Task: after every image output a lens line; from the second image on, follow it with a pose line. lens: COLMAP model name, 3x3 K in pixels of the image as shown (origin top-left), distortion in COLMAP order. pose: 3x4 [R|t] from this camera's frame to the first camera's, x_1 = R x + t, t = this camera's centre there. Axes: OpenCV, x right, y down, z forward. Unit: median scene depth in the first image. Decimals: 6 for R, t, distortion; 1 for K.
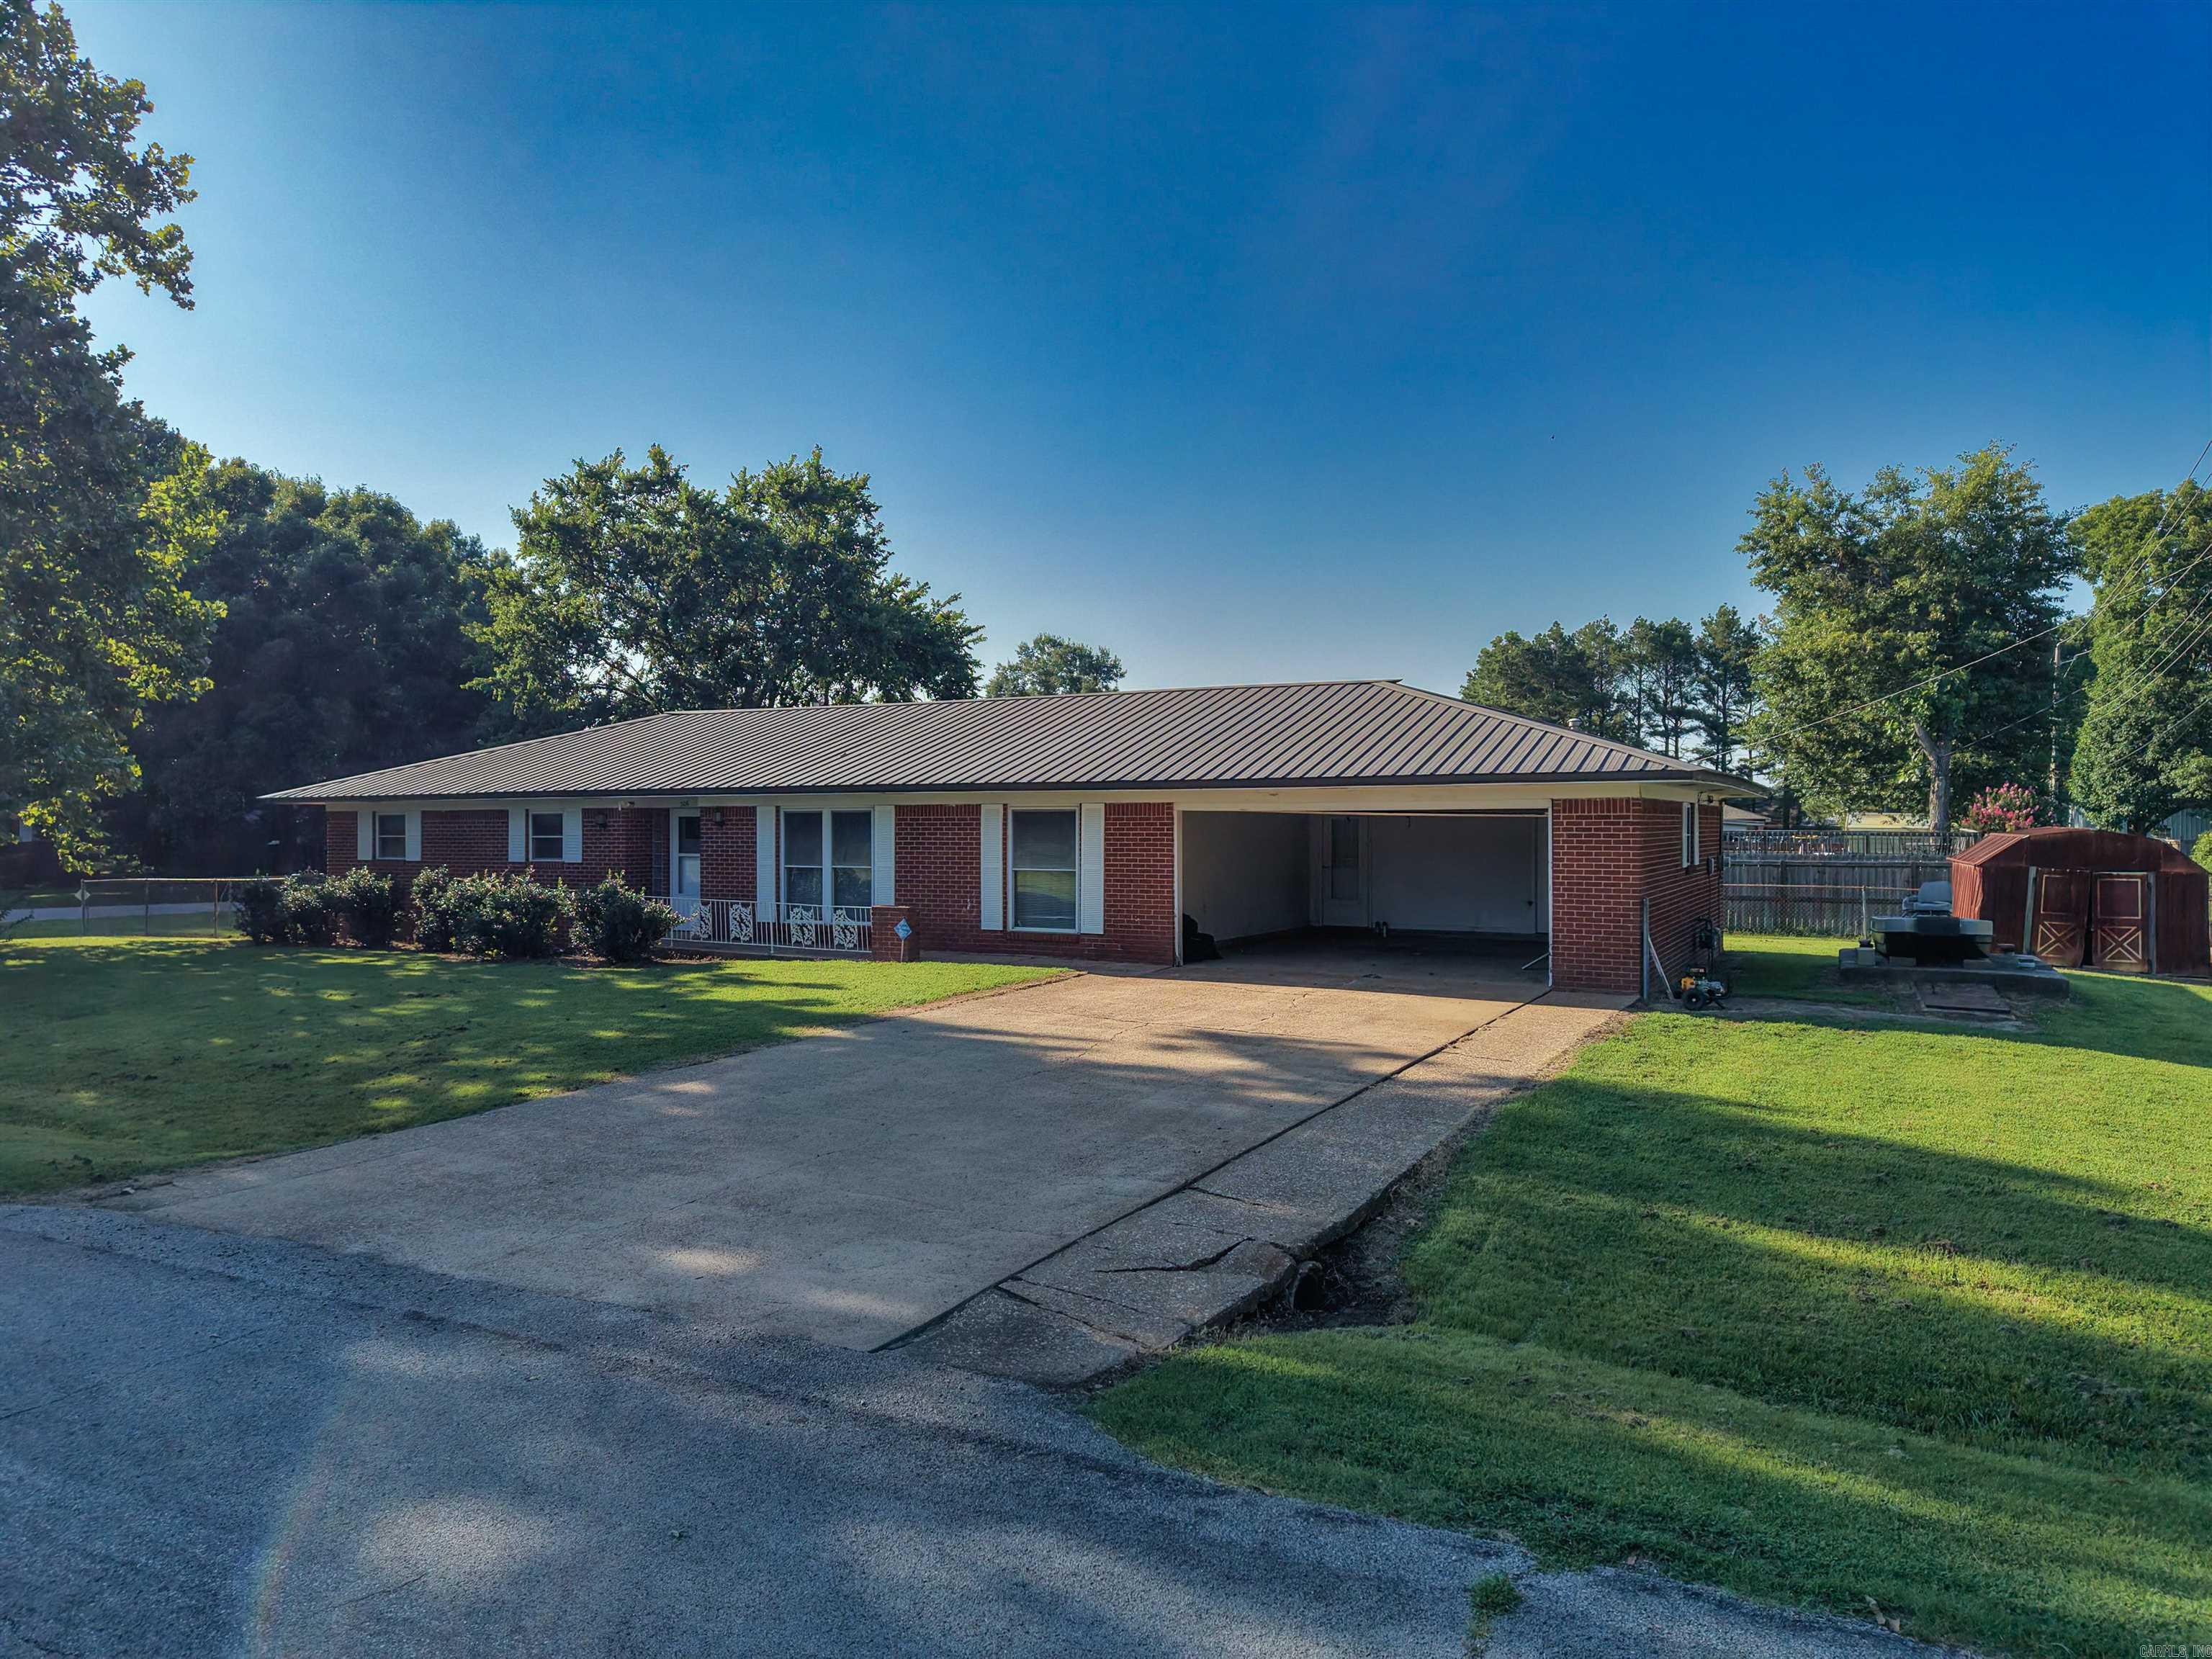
lens RADIAL K [[1473.9, 0, 1109.1], [0, 1473.9, 832.1], [0, 0, 1]] dist [0.025493, -0.018585]
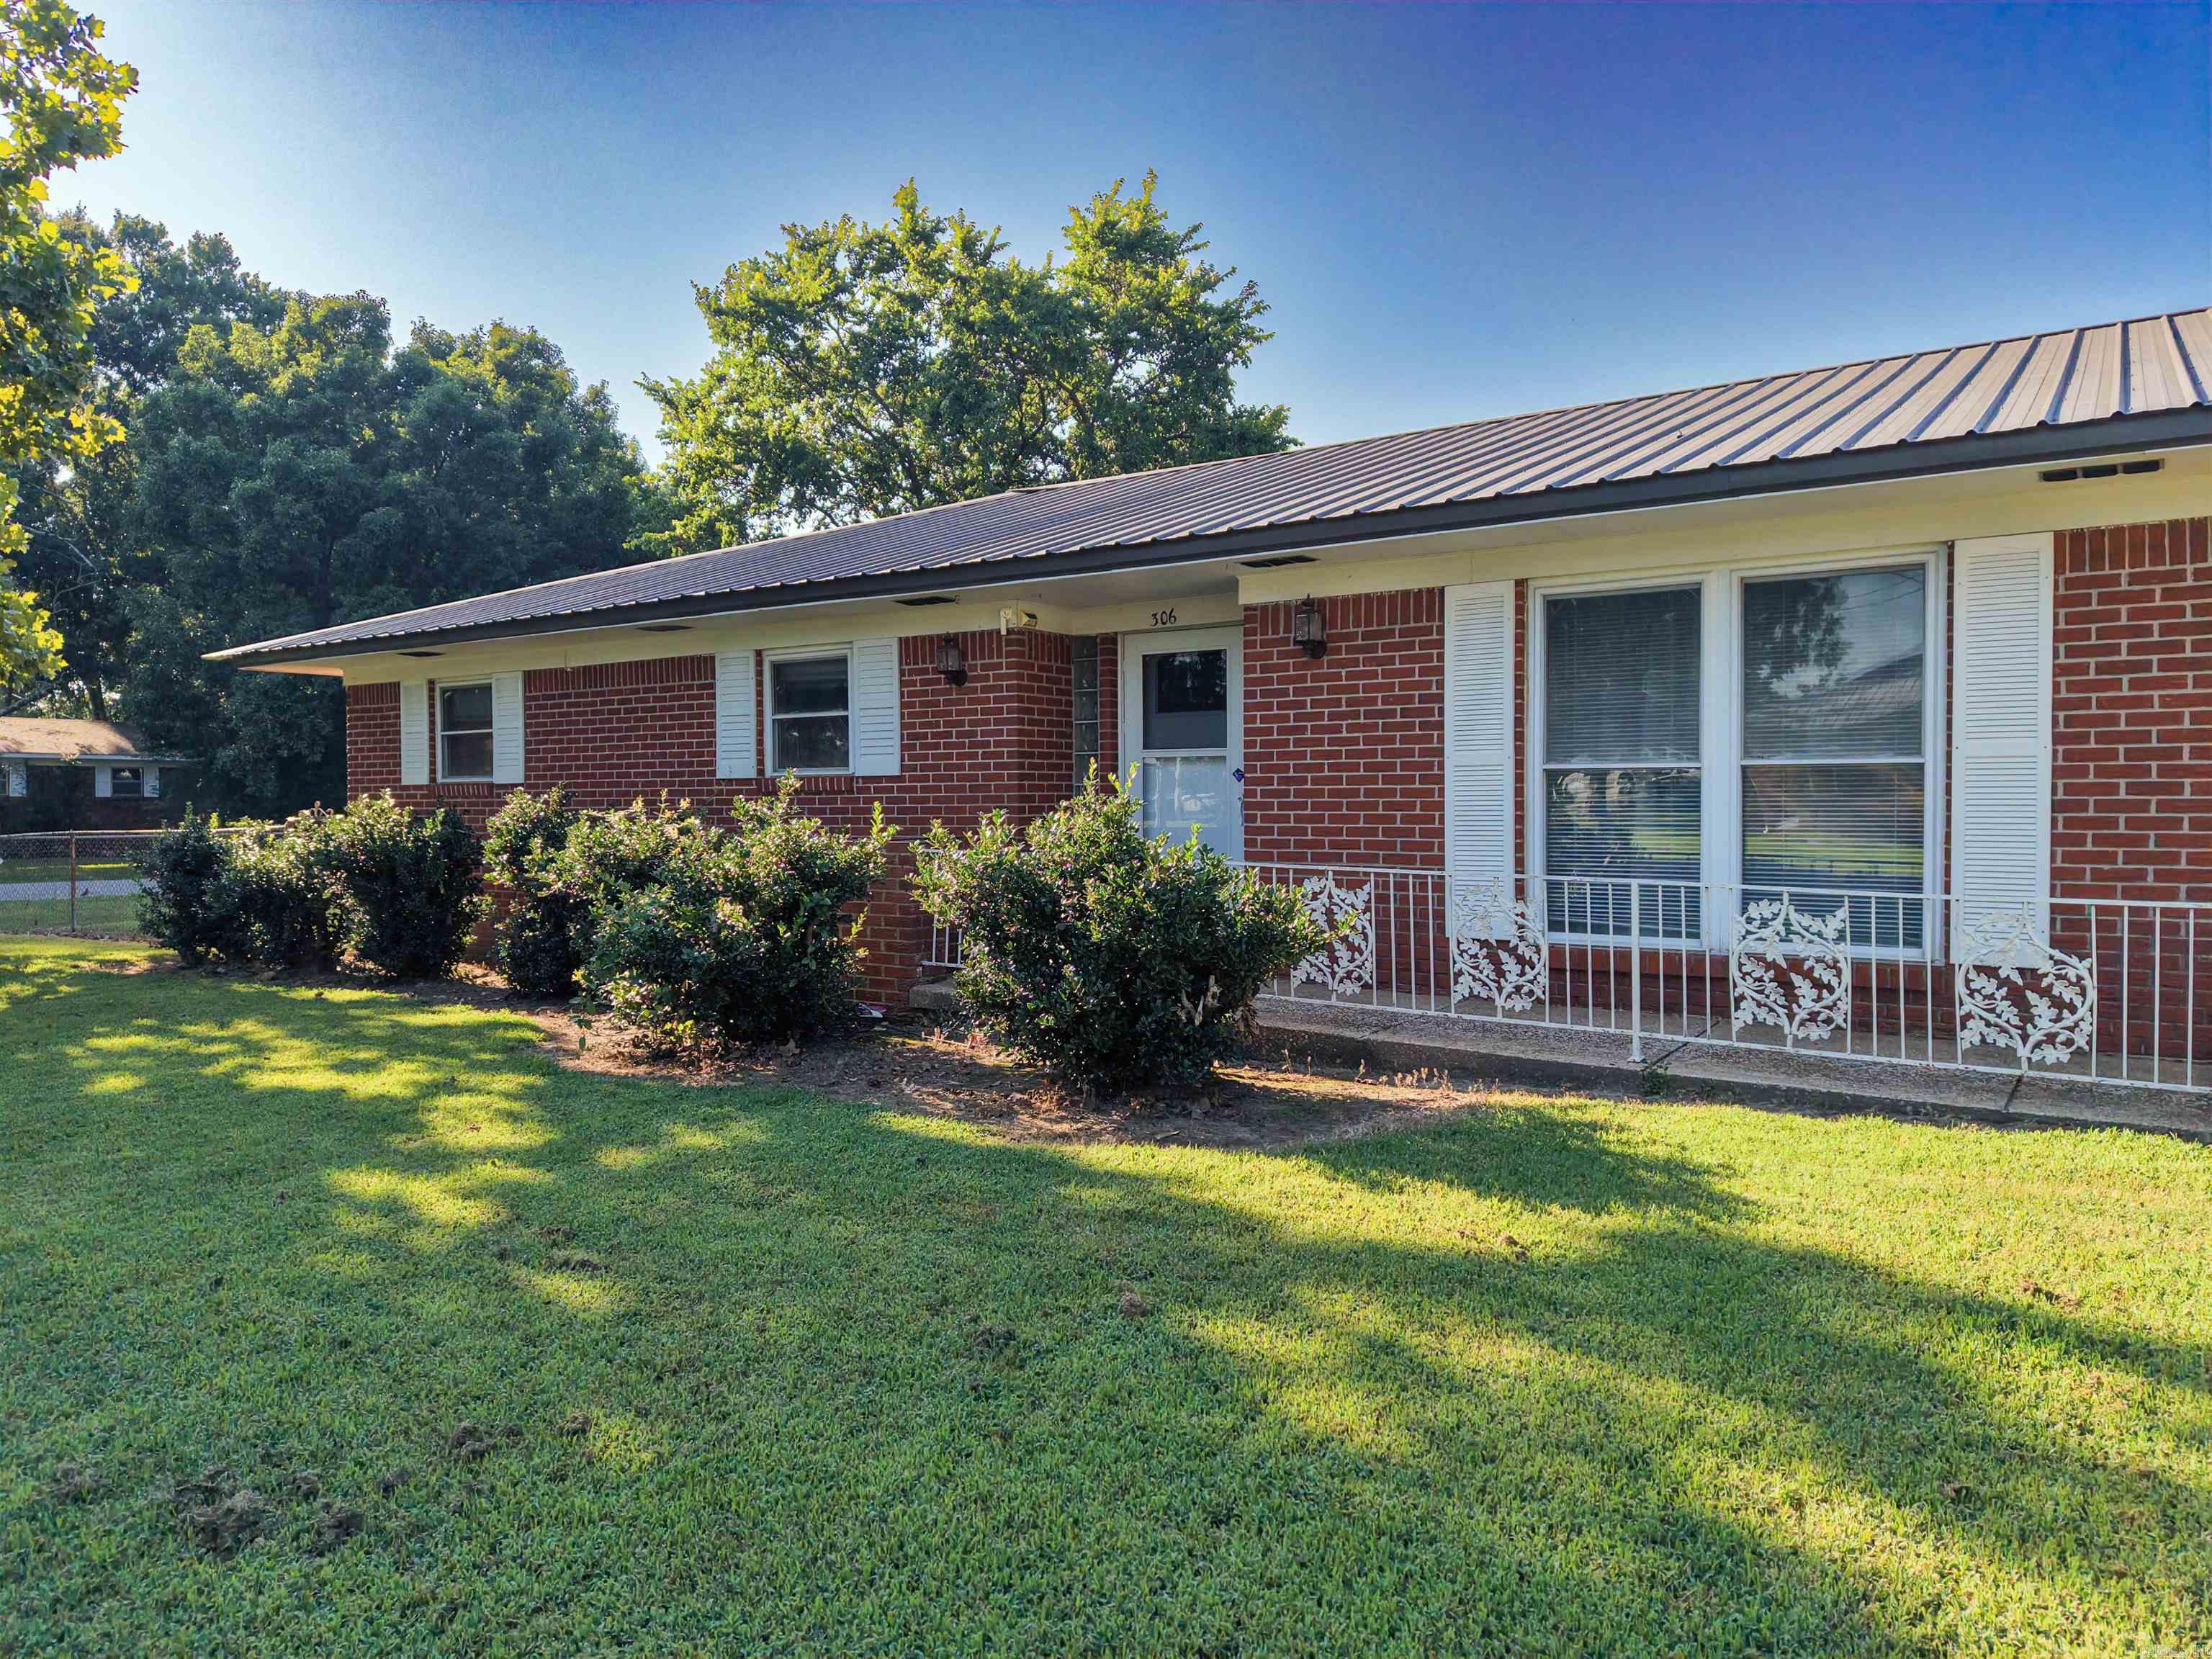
lens RADIAL K [[1473.9, 0, 1107.2], [0, 1473.9, 826.7], [0, 0, 1]] dist [0.025493, -0.018585]
pose [[0.994501, -0.001244, -0.104716, -0.116245], [0.002660, 0.999907, 0.013384, 0.012960], [0.104690, -0.013589, 0.994412, 0.274611]]
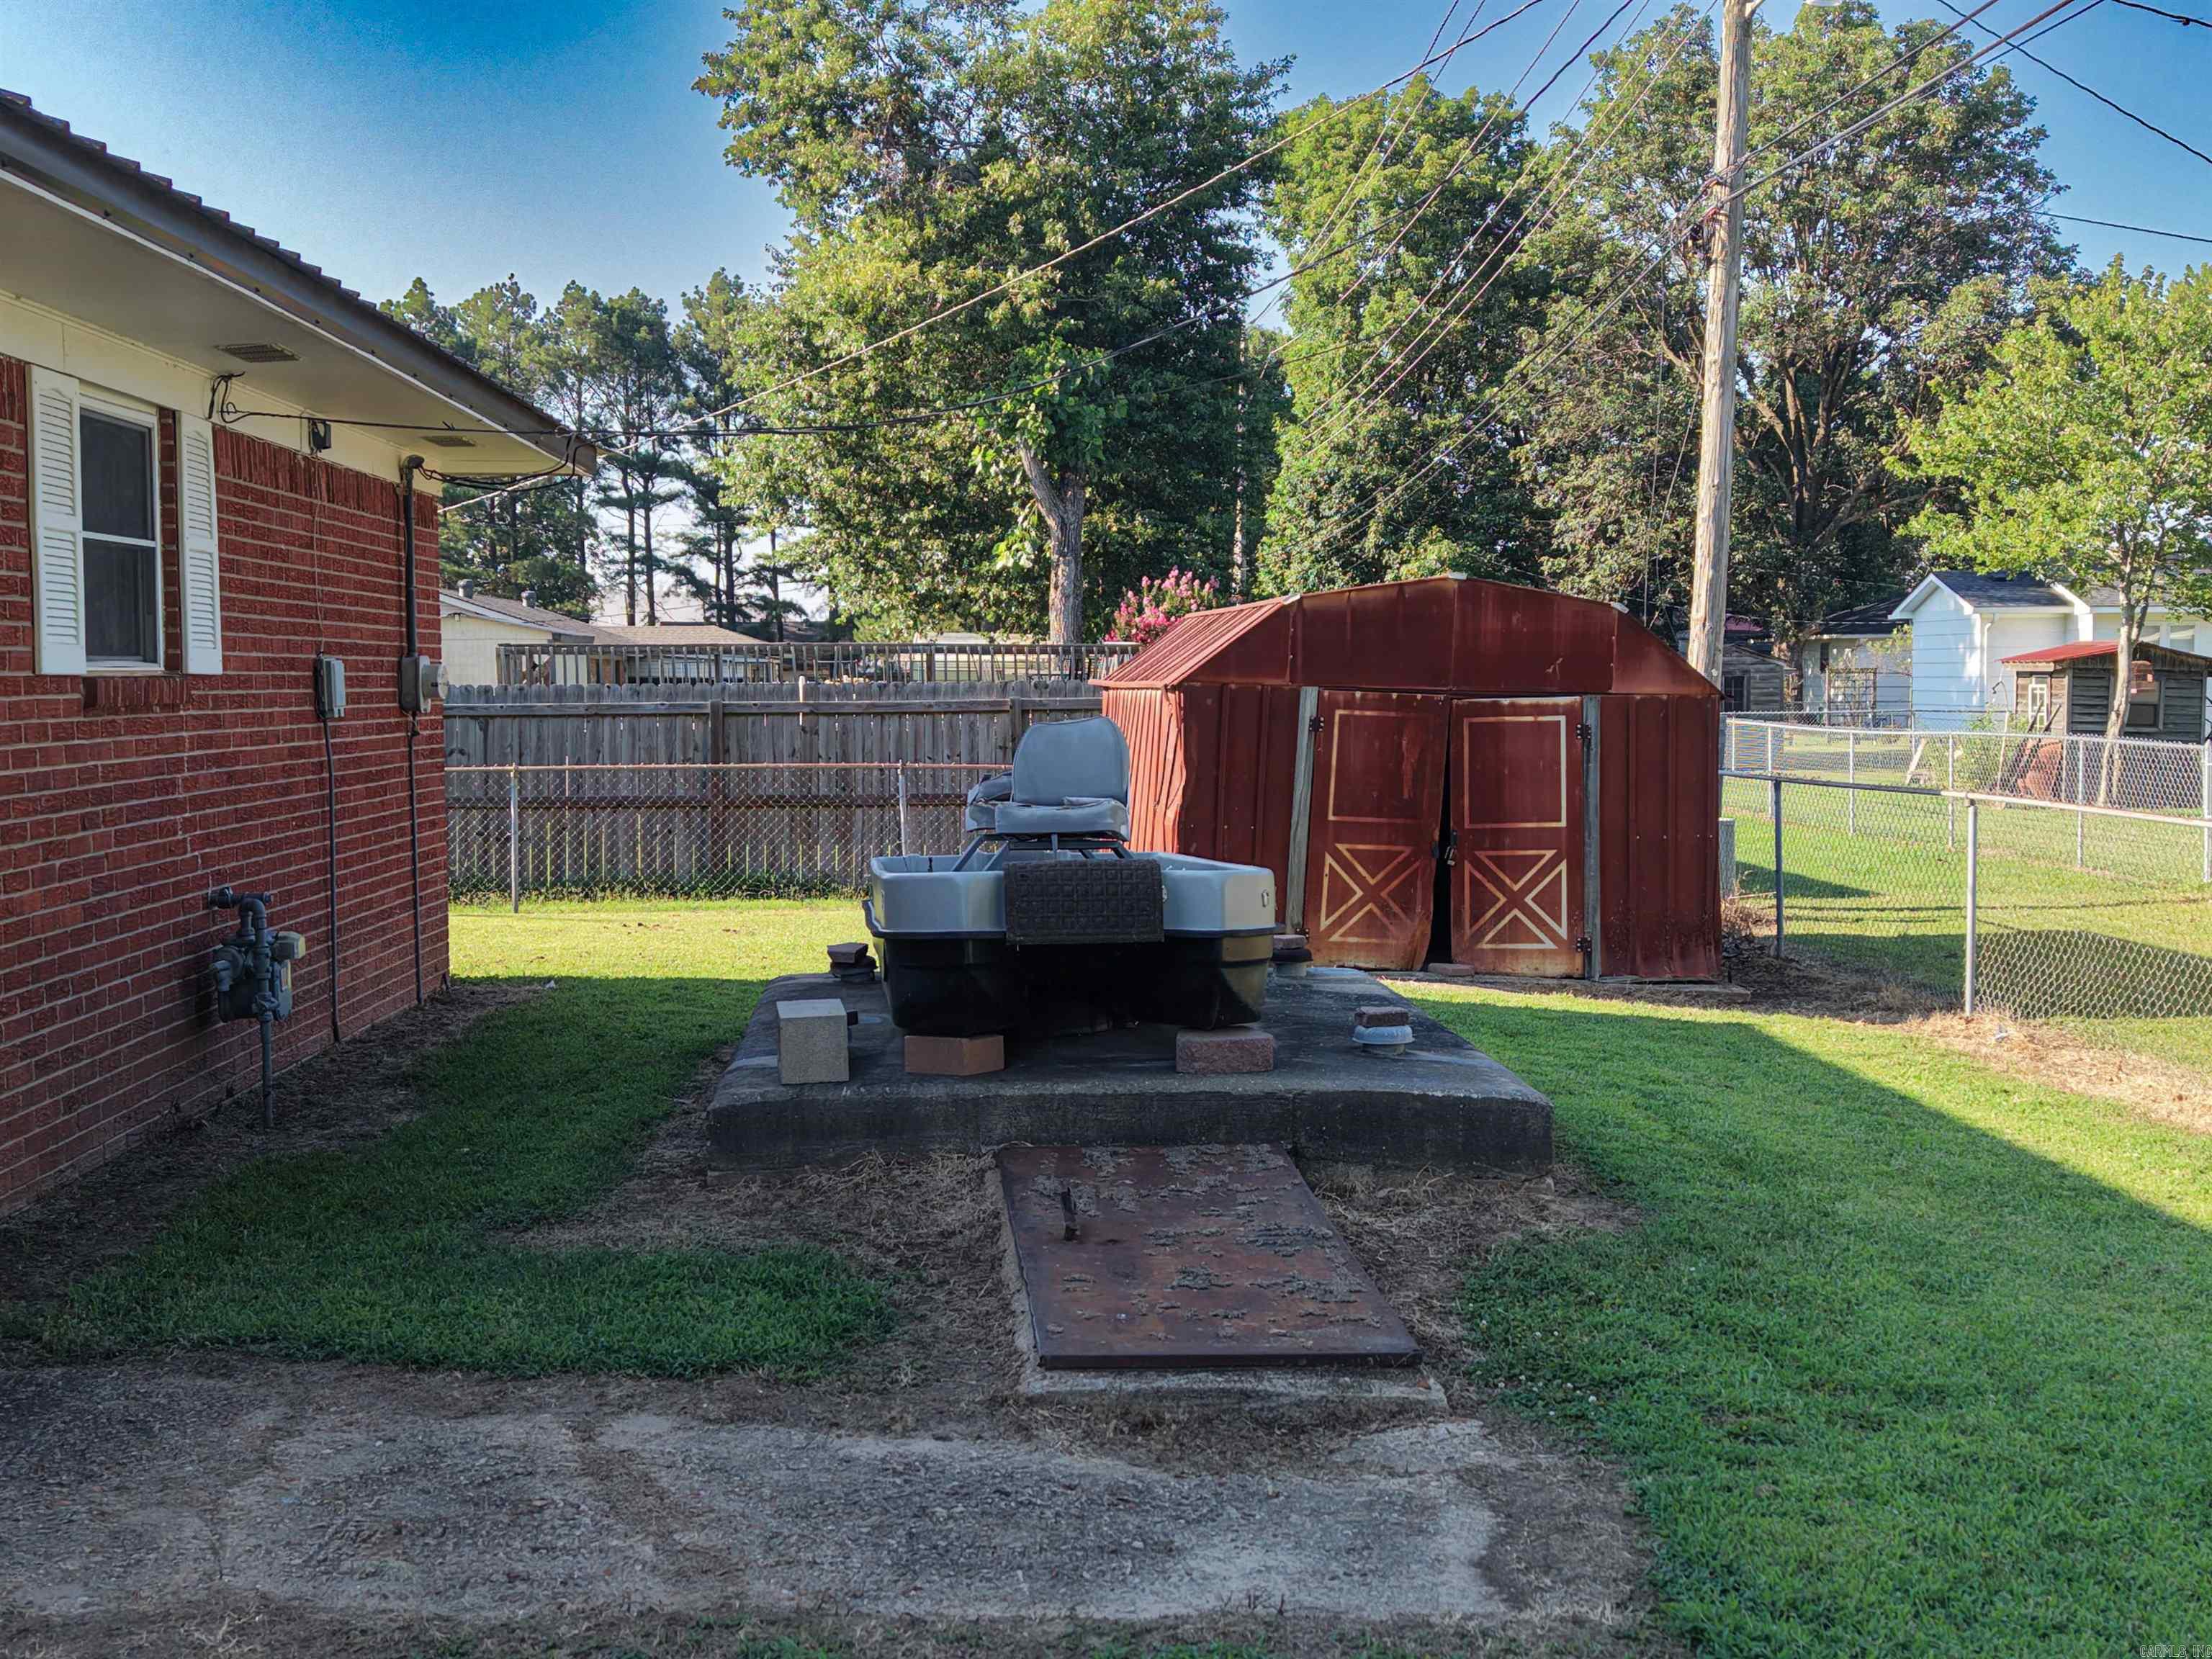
lens RADIAL K [[2546.2, 0, 1123.3], [0, 2546.2, 832.8], [0, 0, 1]] dist [0.064052, 0.000000]
pose [[0.860901, -0.037227, 0.507408, 0.120035], [0.010623, 0.998417, 0.055228, 0.010228], [-0.508661, -0.042155, 0.859934, 0.216697]]
